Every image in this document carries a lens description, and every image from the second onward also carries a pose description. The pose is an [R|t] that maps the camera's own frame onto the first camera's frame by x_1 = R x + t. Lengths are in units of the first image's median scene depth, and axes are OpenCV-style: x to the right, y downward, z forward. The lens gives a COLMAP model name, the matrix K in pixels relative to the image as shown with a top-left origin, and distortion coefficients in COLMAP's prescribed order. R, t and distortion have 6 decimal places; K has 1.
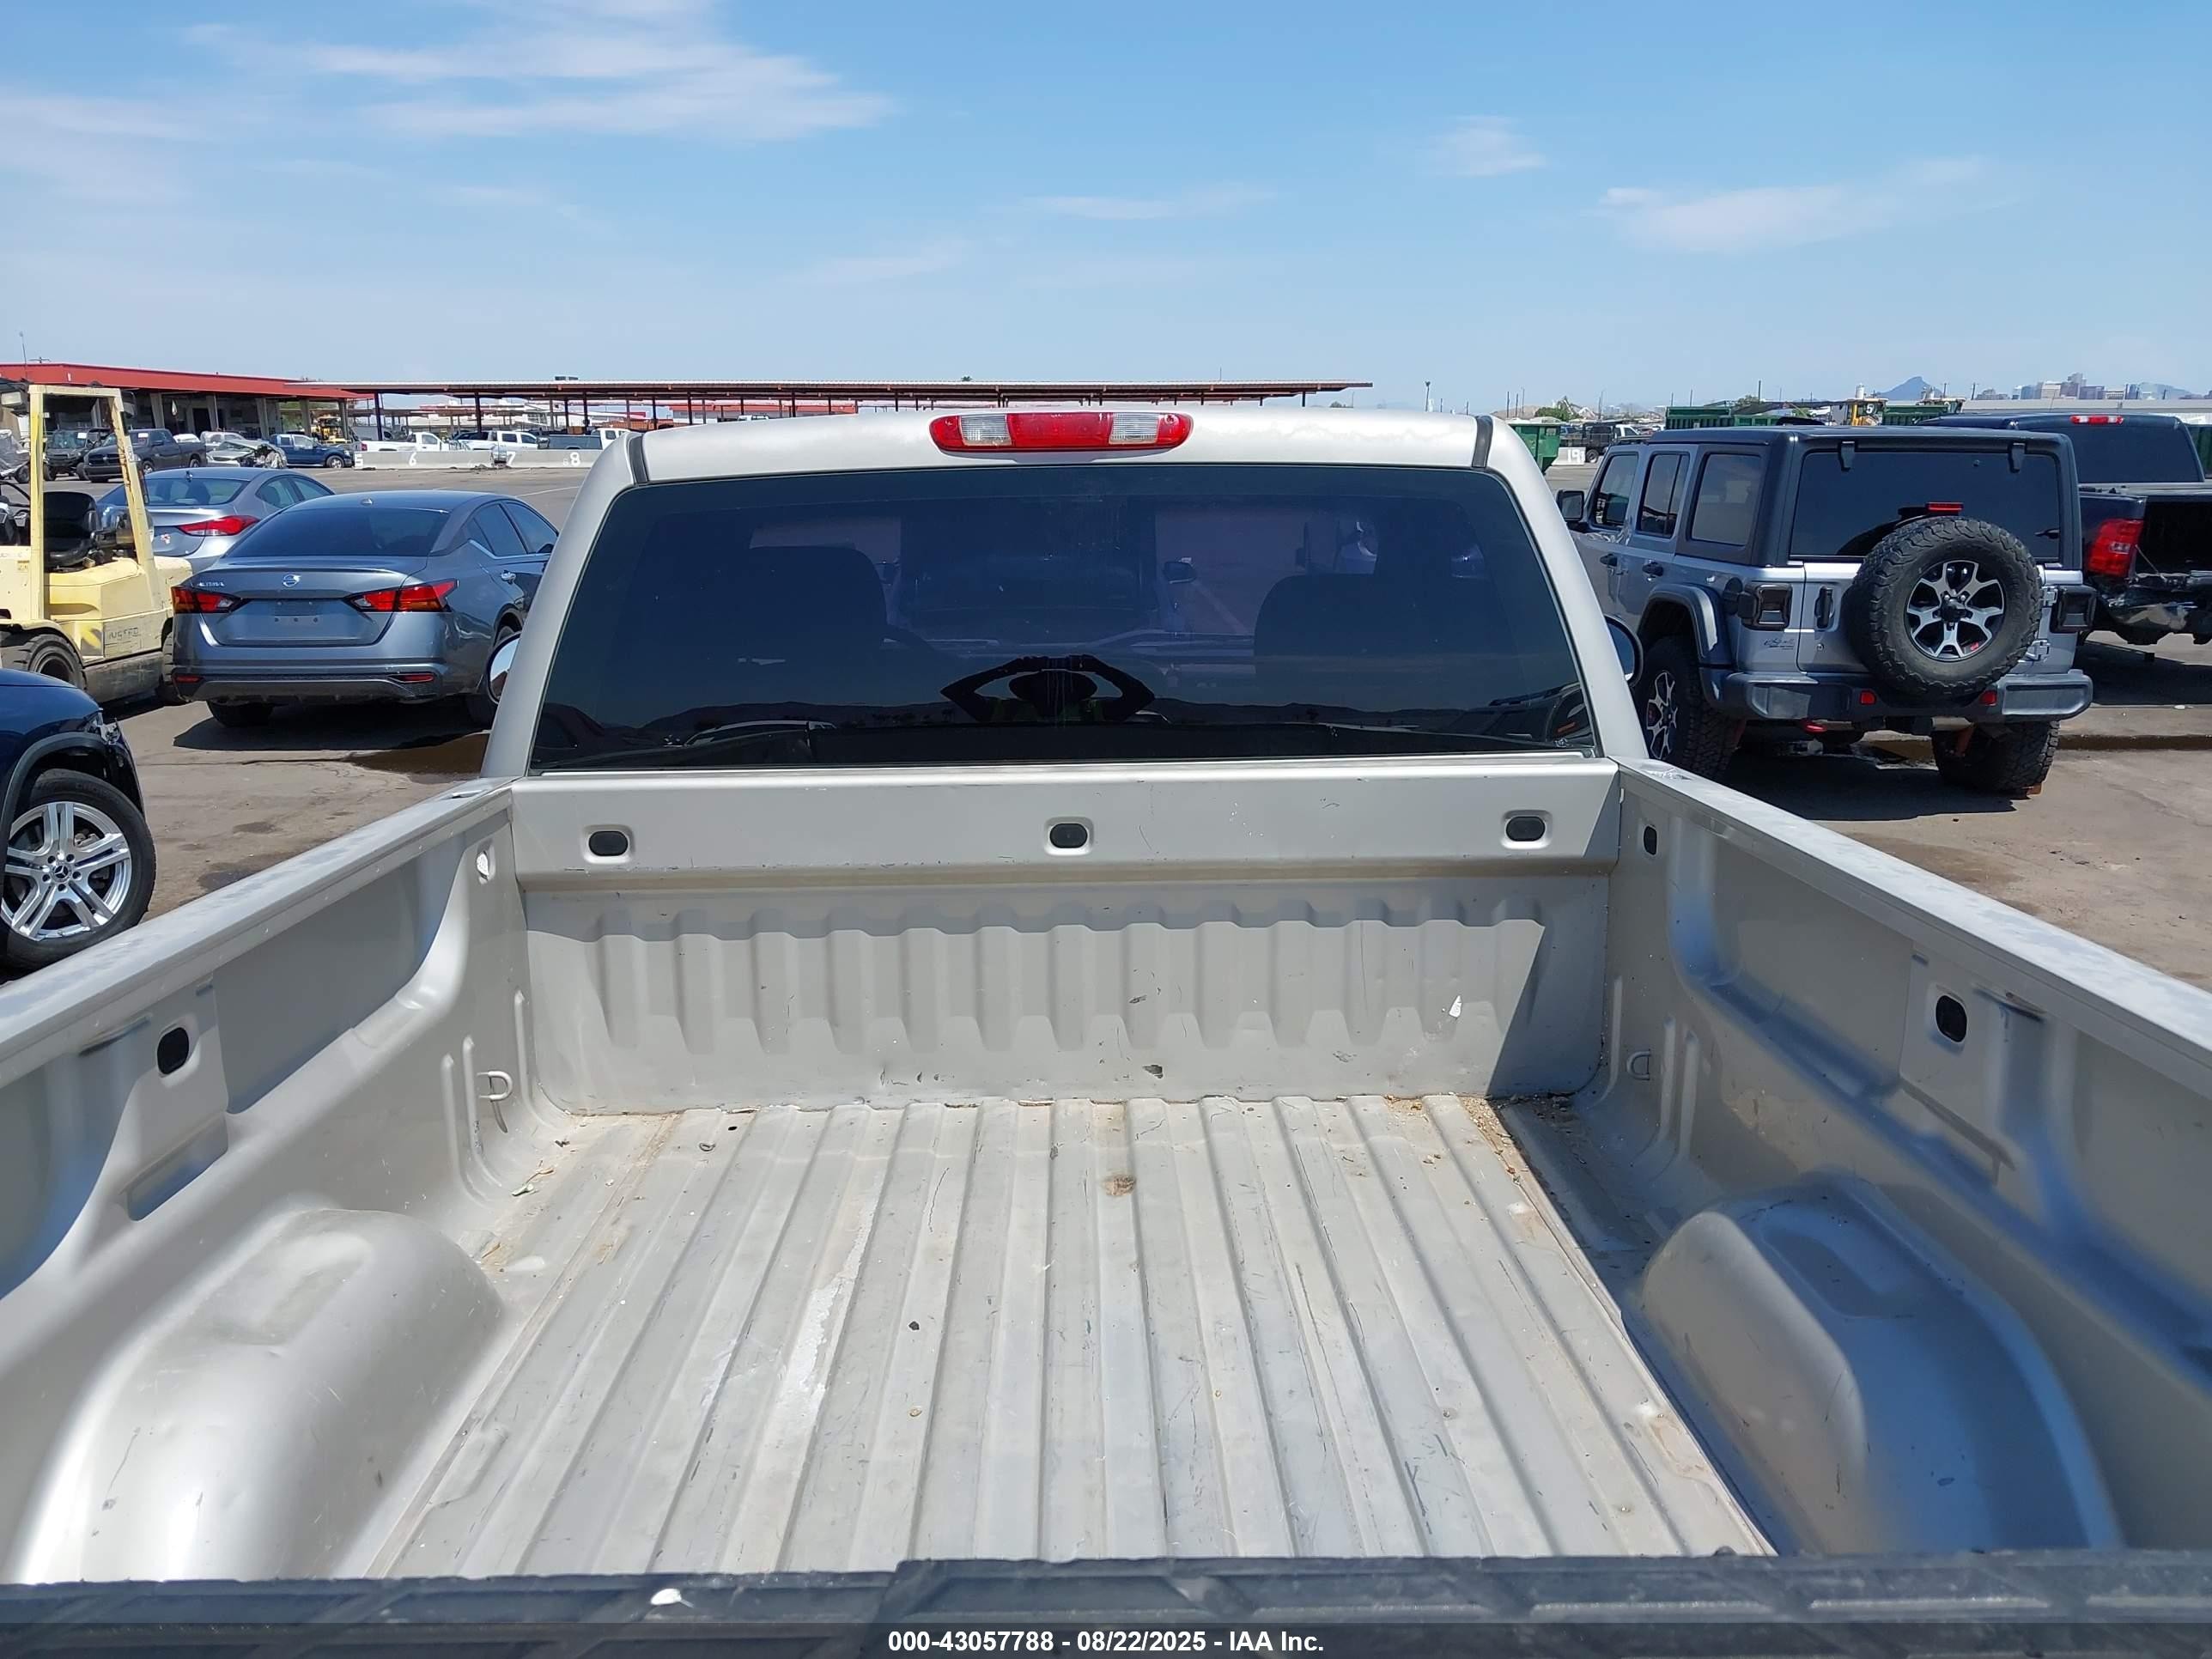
lens RADIAL K [[1760.5, 0, 1088.3], [0, 1760.5, 827.9], [0, 0, 1]] dist [-0.015819, 0.053086]
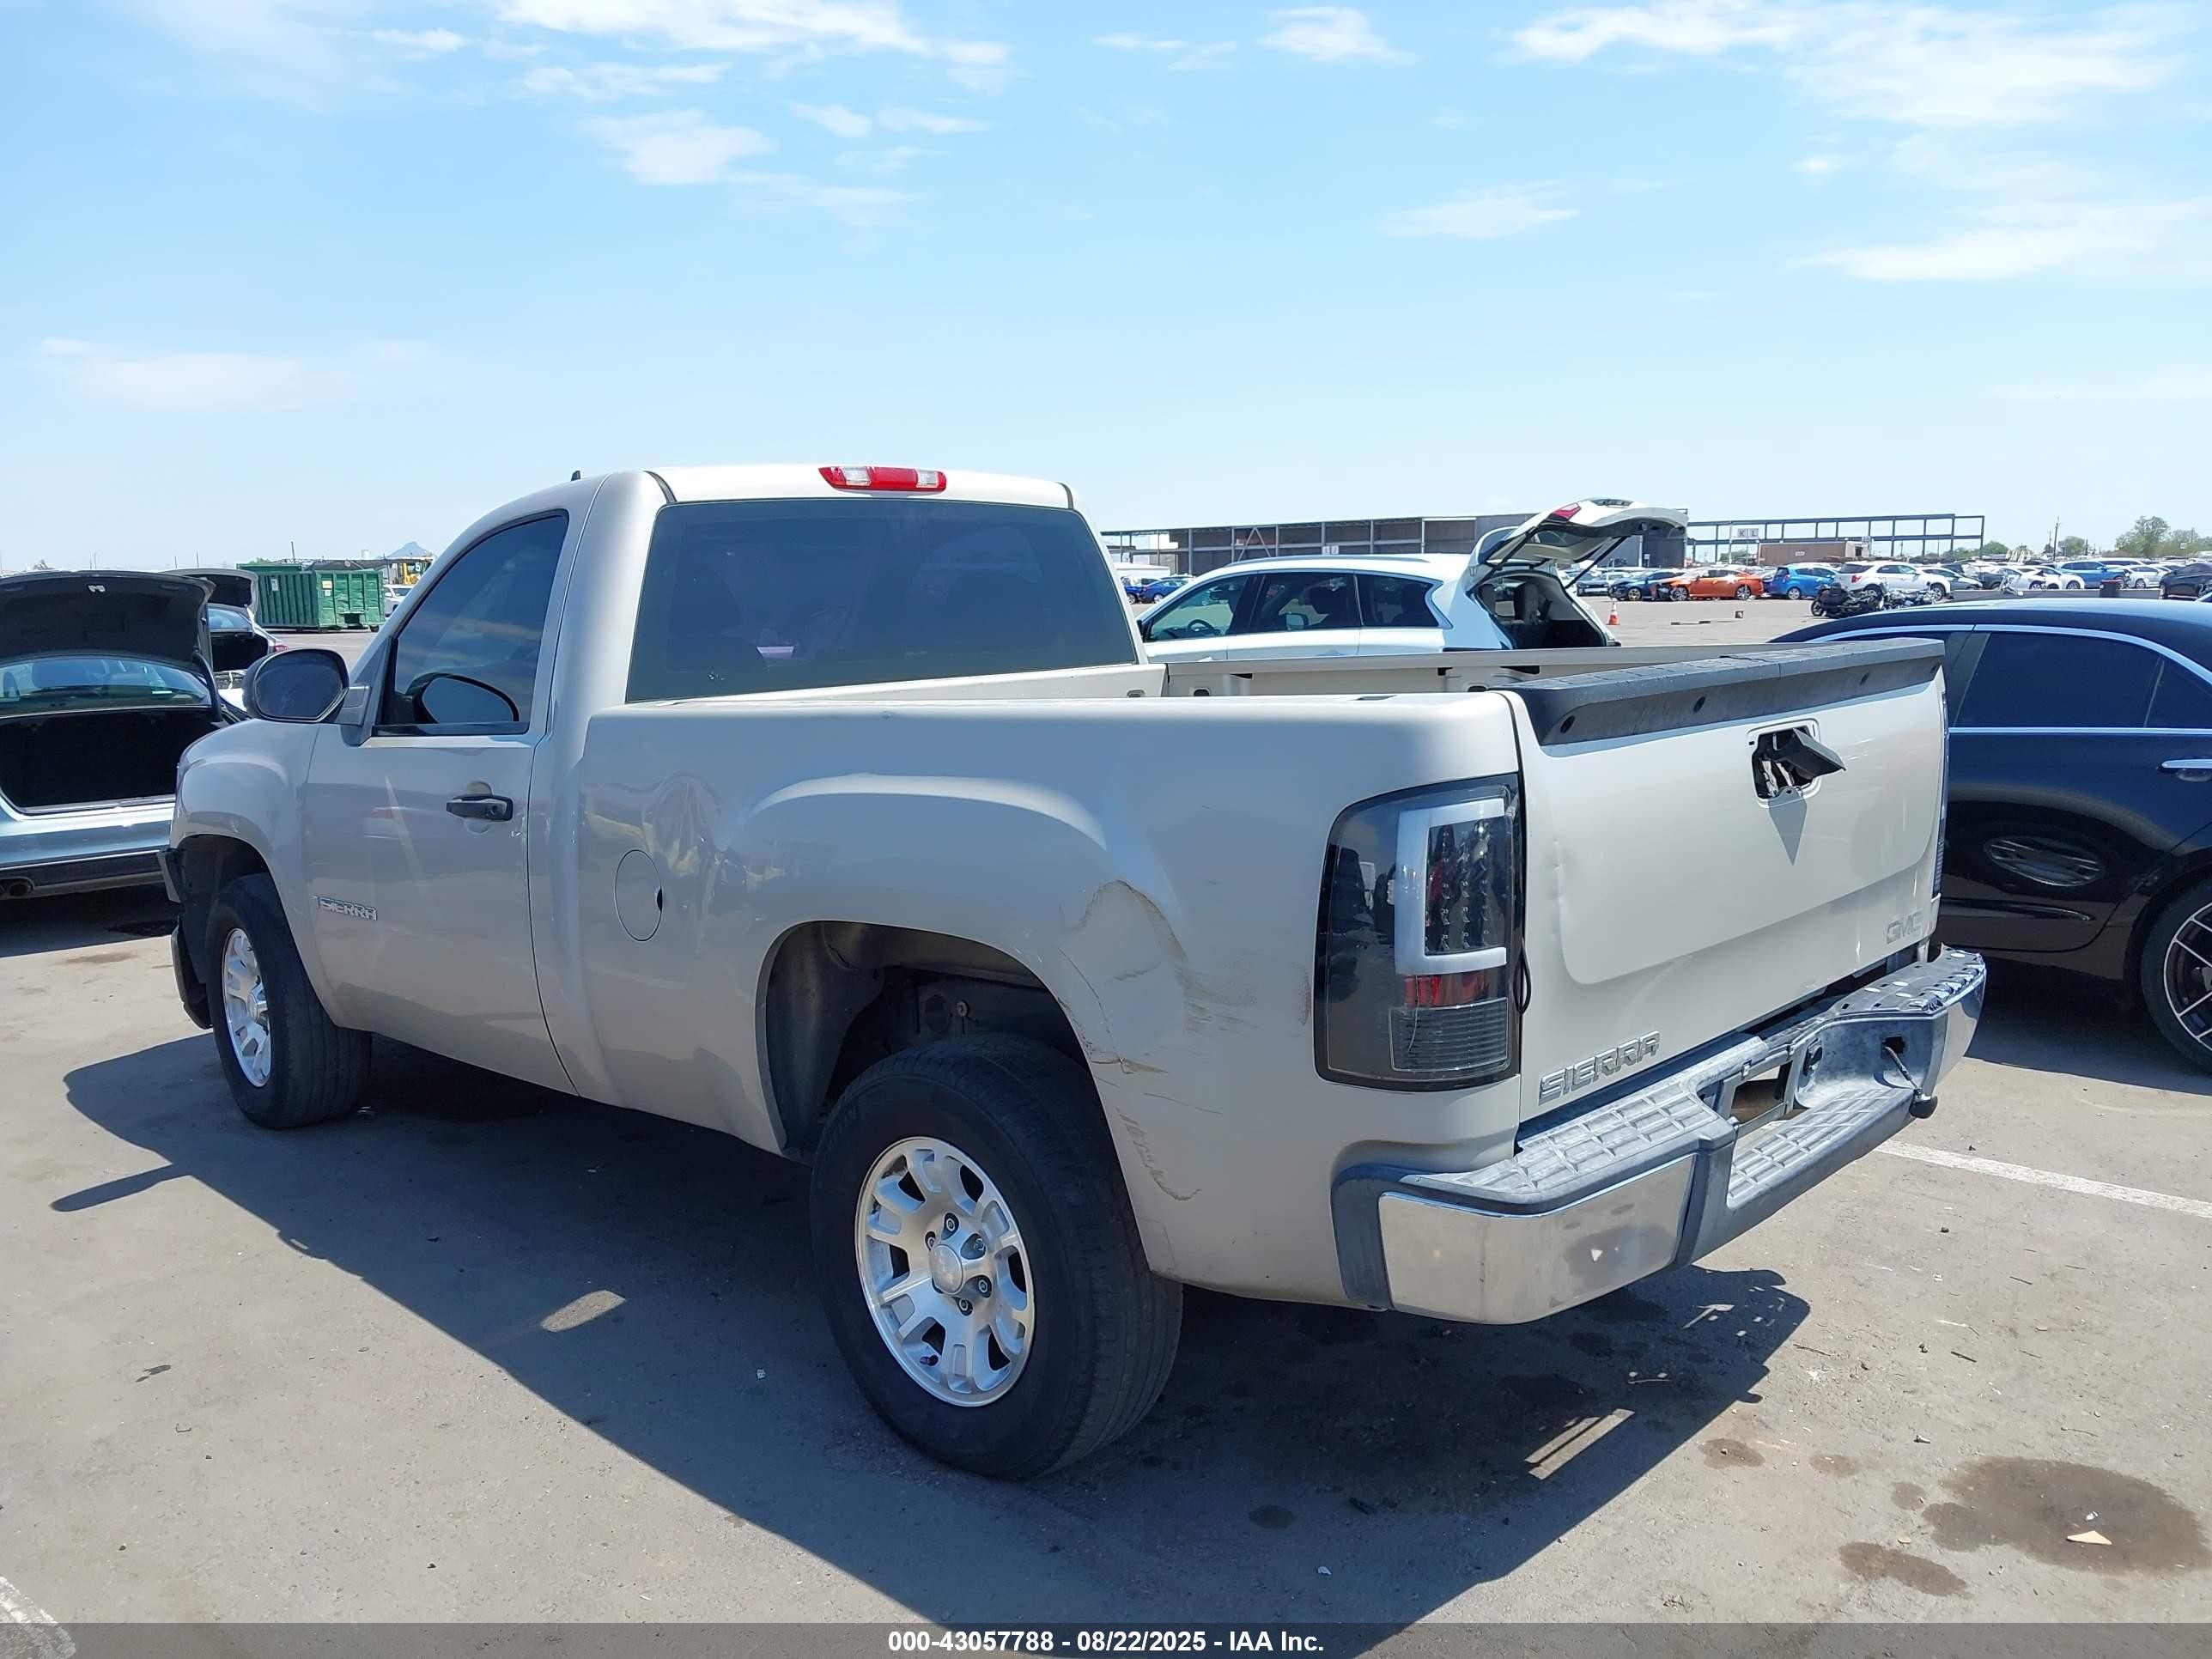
lens RADIAL K [[1818.9, 0, 1106.0], [0, 1818.9, 829.5], [0, 0, 1]] dist [-0.001717, 0.003693]
pose [[0.672774, -0.103231, 0.732611, -0.336152], [0.174548, 0.984412, -0.021580, 0.048698], [-0.718963, 0.142394, 0.680305, -0.072138]]
